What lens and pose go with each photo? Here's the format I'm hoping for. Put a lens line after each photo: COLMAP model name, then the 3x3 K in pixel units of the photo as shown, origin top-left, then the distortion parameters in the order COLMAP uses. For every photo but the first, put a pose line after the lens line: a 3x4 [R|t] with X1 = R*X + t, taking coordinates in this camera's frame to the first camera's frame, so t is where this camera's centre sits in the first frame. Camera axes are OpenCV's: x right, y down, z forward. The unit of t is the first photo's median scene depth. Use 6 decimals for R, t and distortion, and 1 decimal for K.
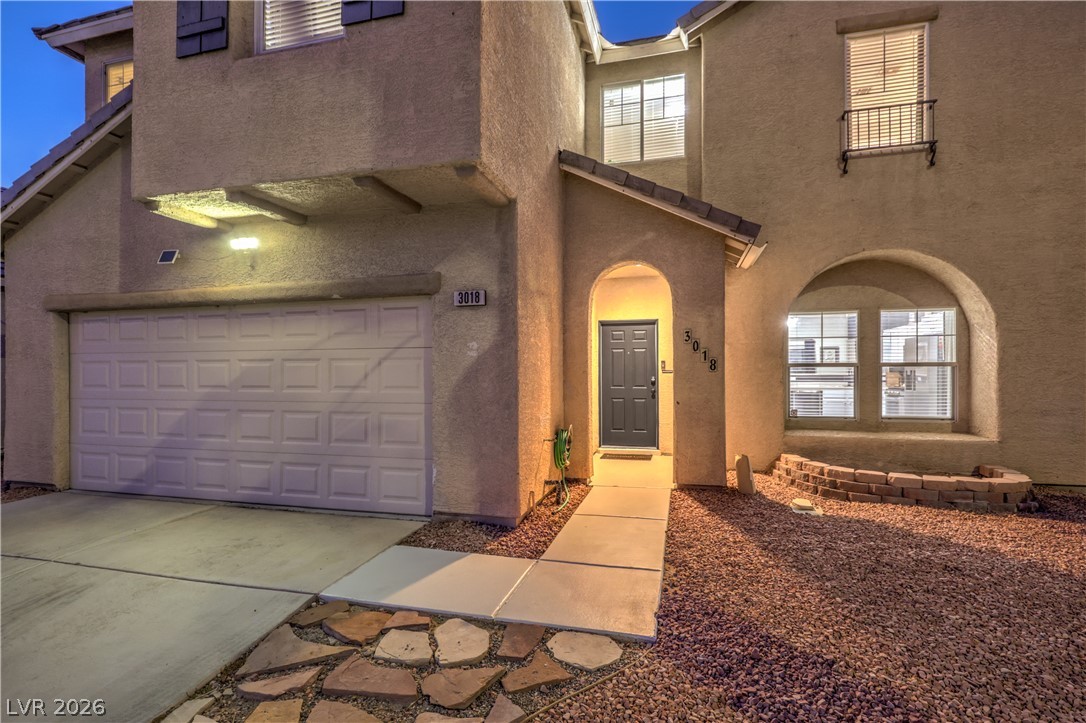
lens RADIAL K [[526.2, 0, 543.0], [0, 526.2, 361.5], [0, 0, 1]] dist [-0.014574, 0.000123]
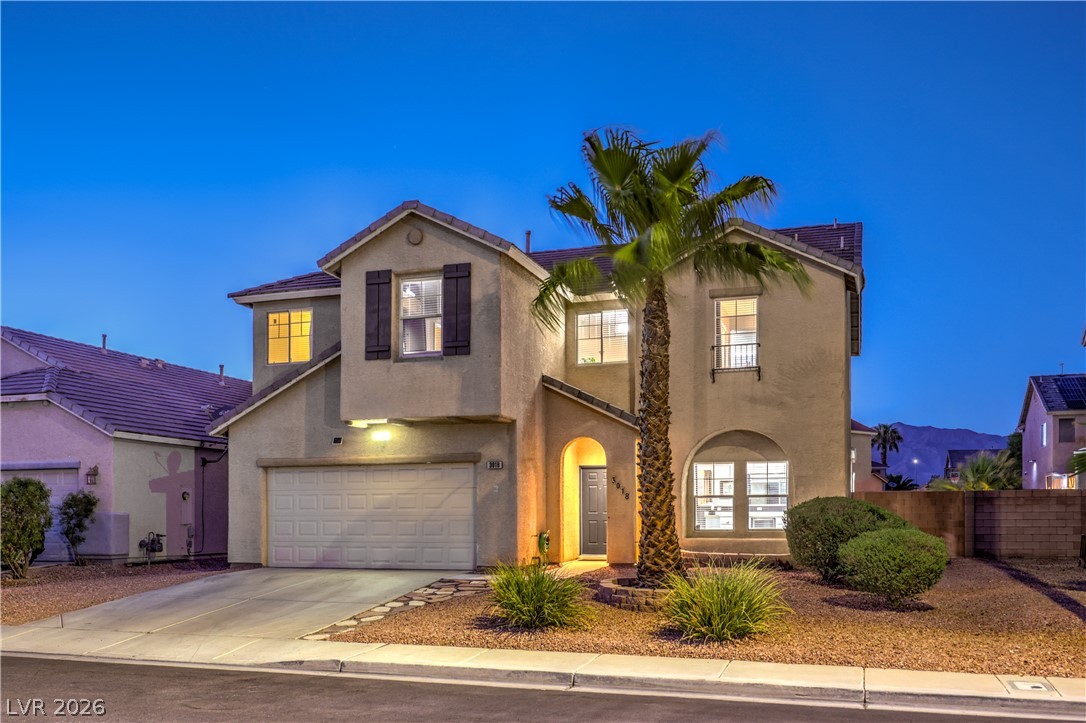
lens RADIAL K [[942.8, 0, 538.8], [0, 942.8, 419.0], [0, 0, 1]] dist [0.009798, 0.000743]
pose [[0.998399, -0.006368, -0.056210, 0.205126], [0.001897, 0.996854, -0.079236, -0.002172], [0.056537, 0.079003, 0.995270, -2.257136]]
